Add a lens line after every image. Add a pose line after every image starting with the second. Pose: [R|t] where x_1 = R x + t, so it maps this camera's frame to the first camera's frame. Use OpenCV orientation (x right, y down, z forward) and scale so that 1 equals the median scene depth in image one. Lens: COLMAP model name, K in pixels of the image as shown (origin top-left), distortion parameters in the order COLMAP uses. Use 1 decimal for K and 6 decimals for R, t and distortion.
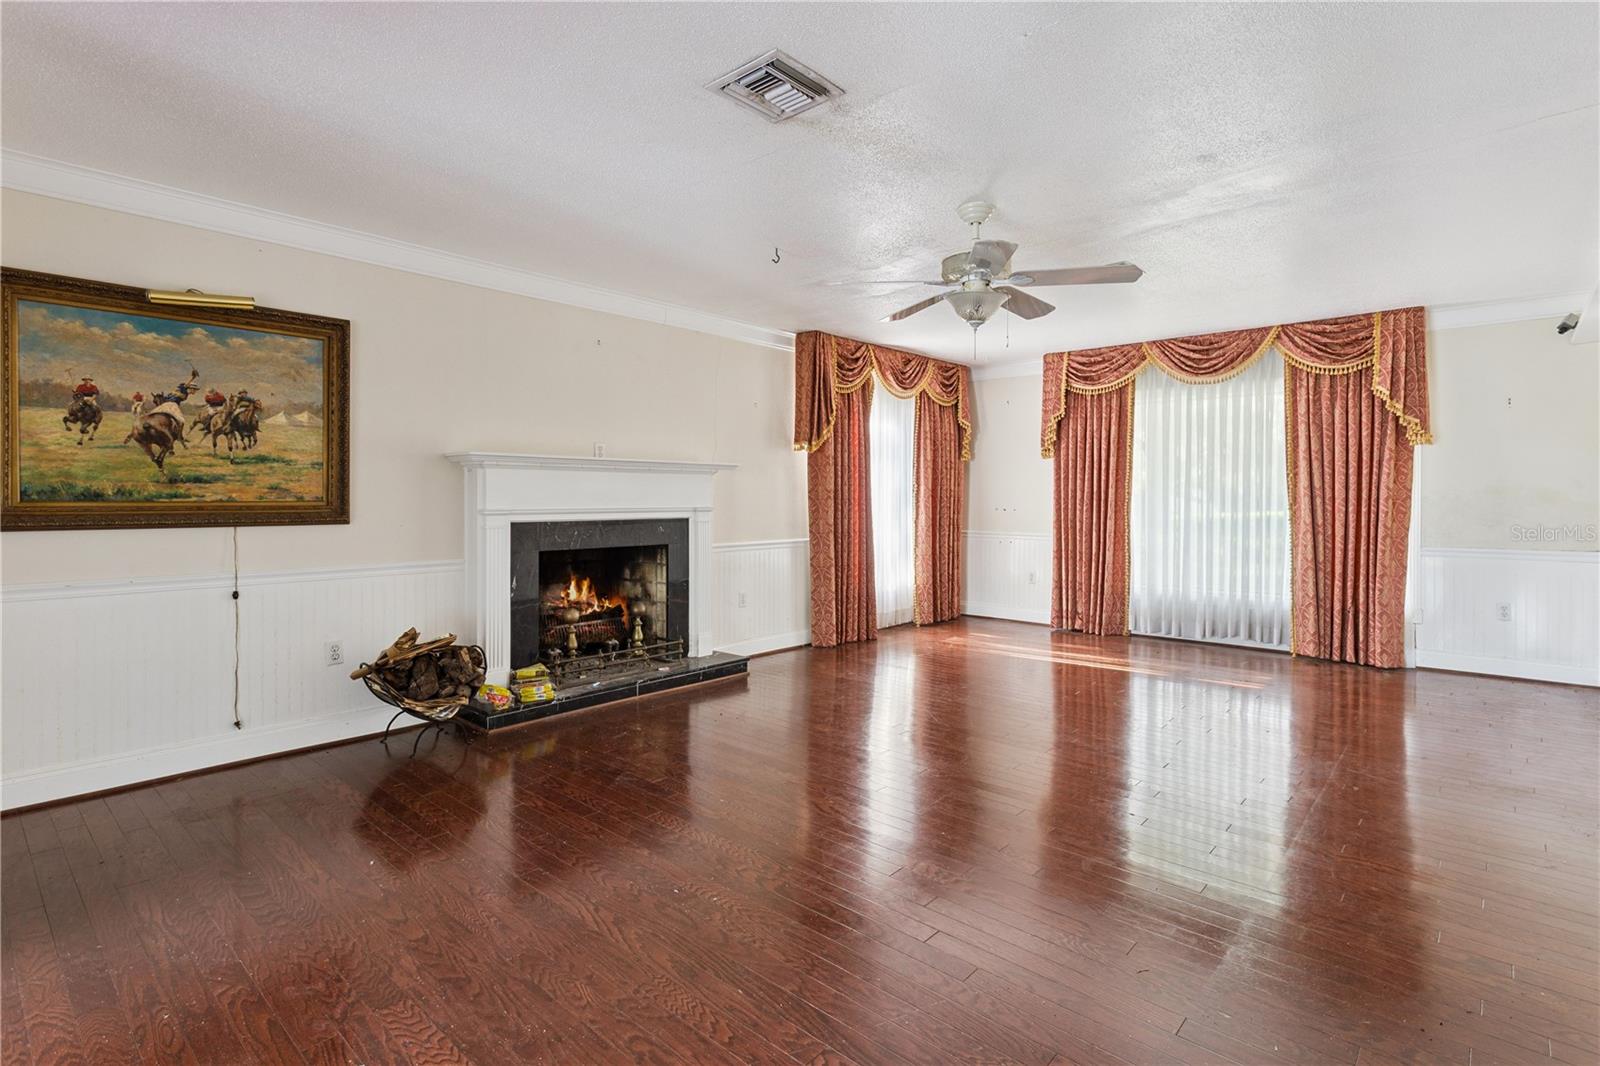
lens RADIAL K [[789.4, 0, 781.7], [0, 789.4, 500.1], [0, 0, 1]] dist [-0.000077, 0.000997]
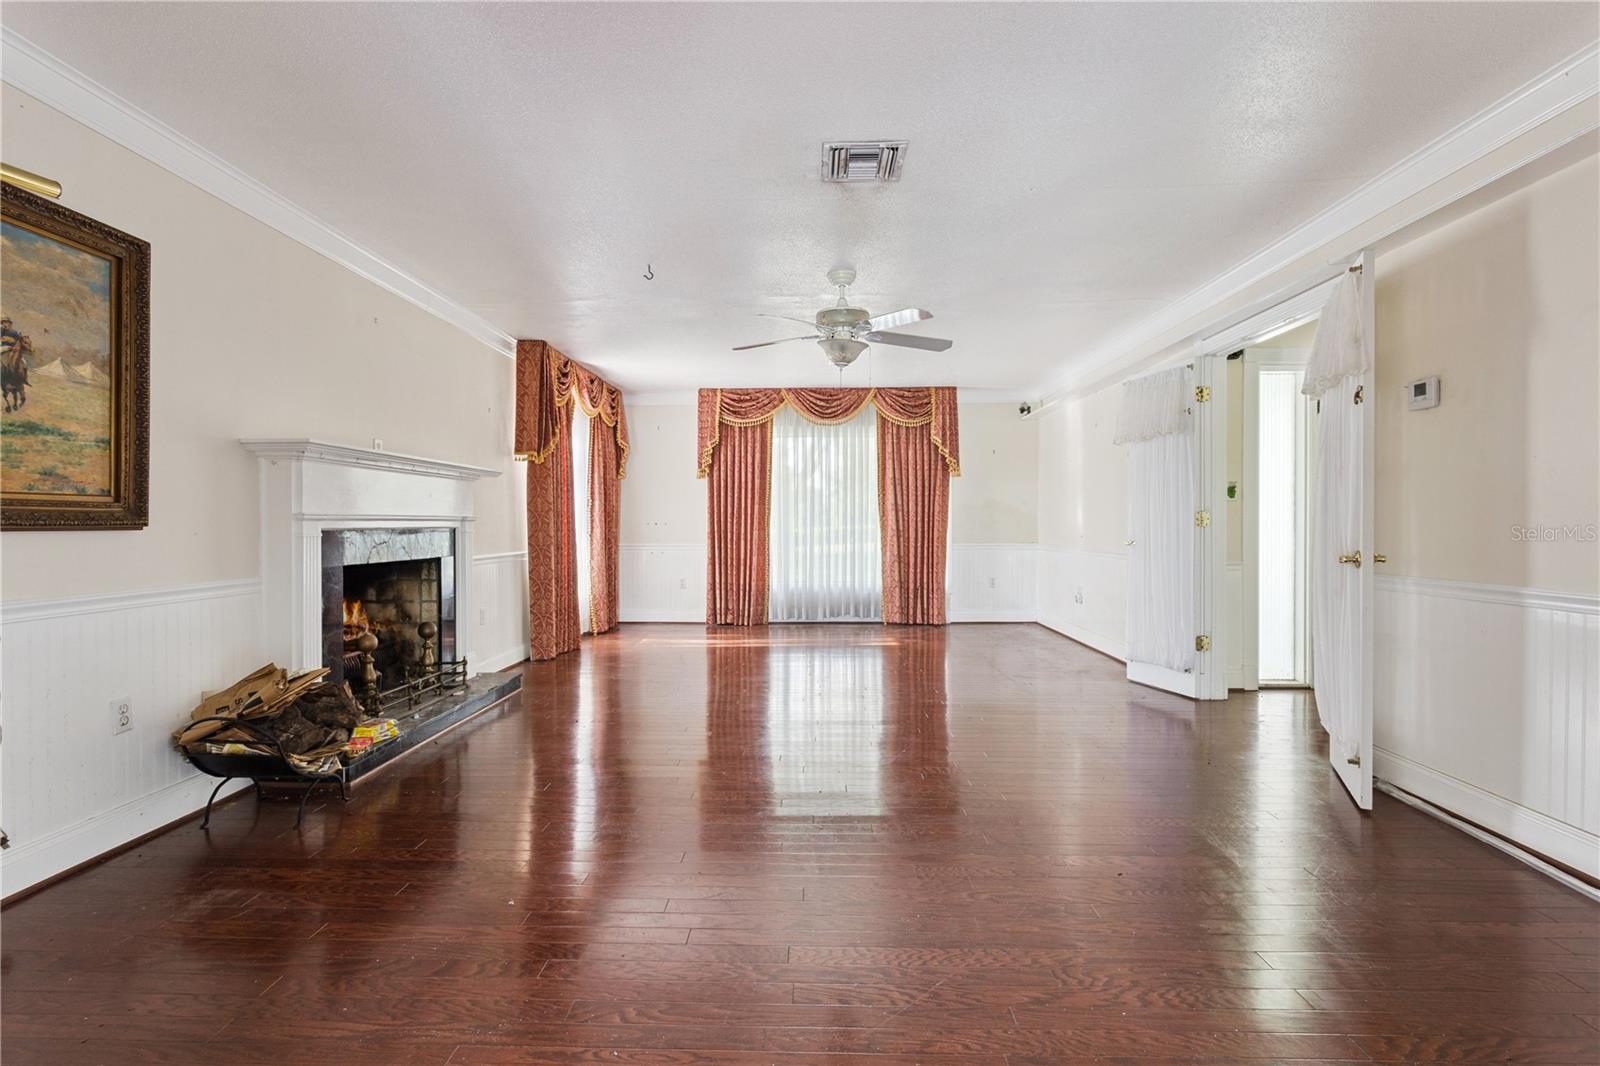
lens RADIAL K [[789.4, 0, 762.3], [0, 789.4, 529.9], [0, 0, 1]] dist [-0.000077, 0.000997]
pose [[0.756742, -0.007164, 0.653674, -0.432769], [0.006365, 0.999973, 0.003591, 0.022992], [-0.653682, 0.001443, 0.756768, 0.077973]]
